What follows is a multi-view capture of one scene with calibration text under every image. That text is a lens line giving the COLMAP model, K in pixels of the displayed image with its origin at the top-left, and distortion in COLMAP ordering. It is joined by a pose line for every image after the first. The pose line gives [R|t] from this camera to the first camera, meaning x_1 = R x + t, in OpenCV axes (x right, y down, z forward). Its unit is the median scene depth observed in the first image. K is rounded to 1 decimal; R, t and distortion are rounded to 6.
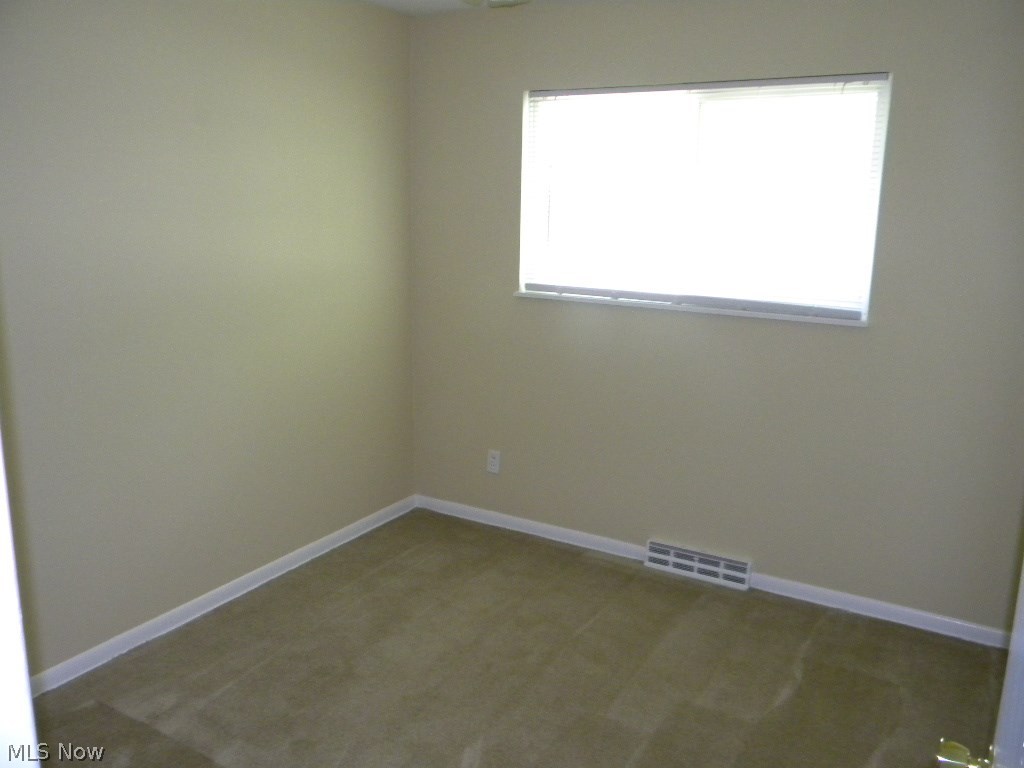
lens RADIAL K [[842.7, 0, 512.0], [0, 842.7, 384.0], [0, 0, 1]] dist [-0.000442, -0.075585]
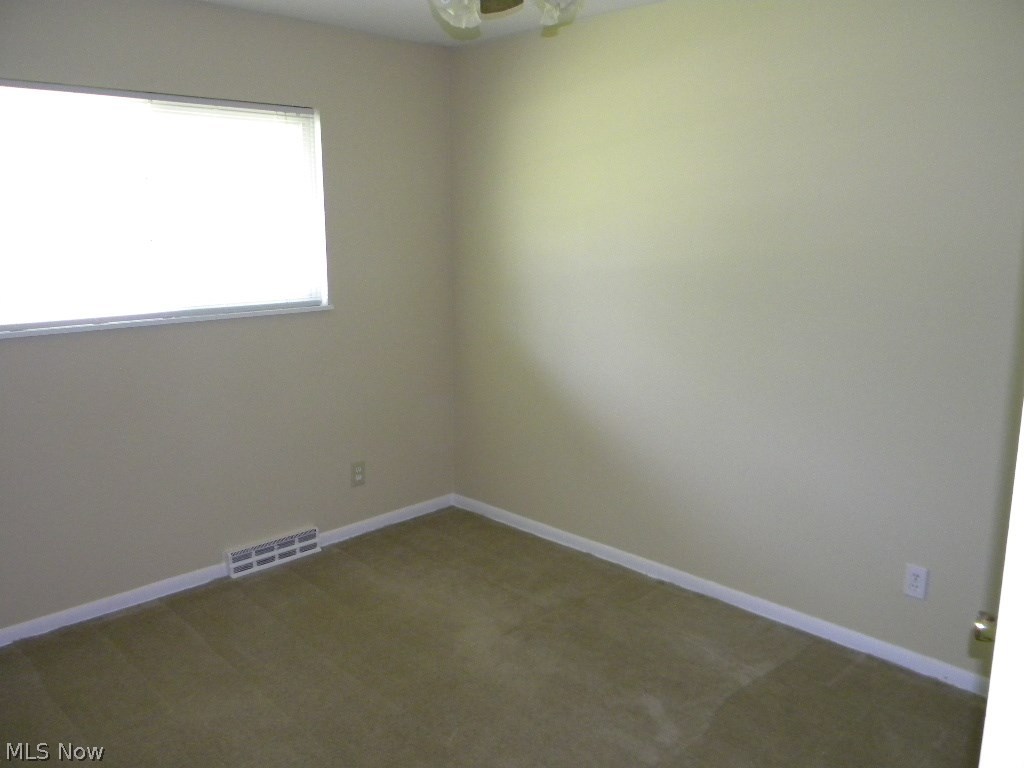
lens RADIAL K [[842.7, 0, 512.0], [0, 842.7, 384.0], [0, 0, 1]] dist [-0.000442, -0.075585]
pose [[0.250595, -0.208043, 0.945473, -0.682082], [0.208946, 0.965240, 0.157012, -0.098023], [-0.945274, 0.158207, 0.285354, 0.386419]]
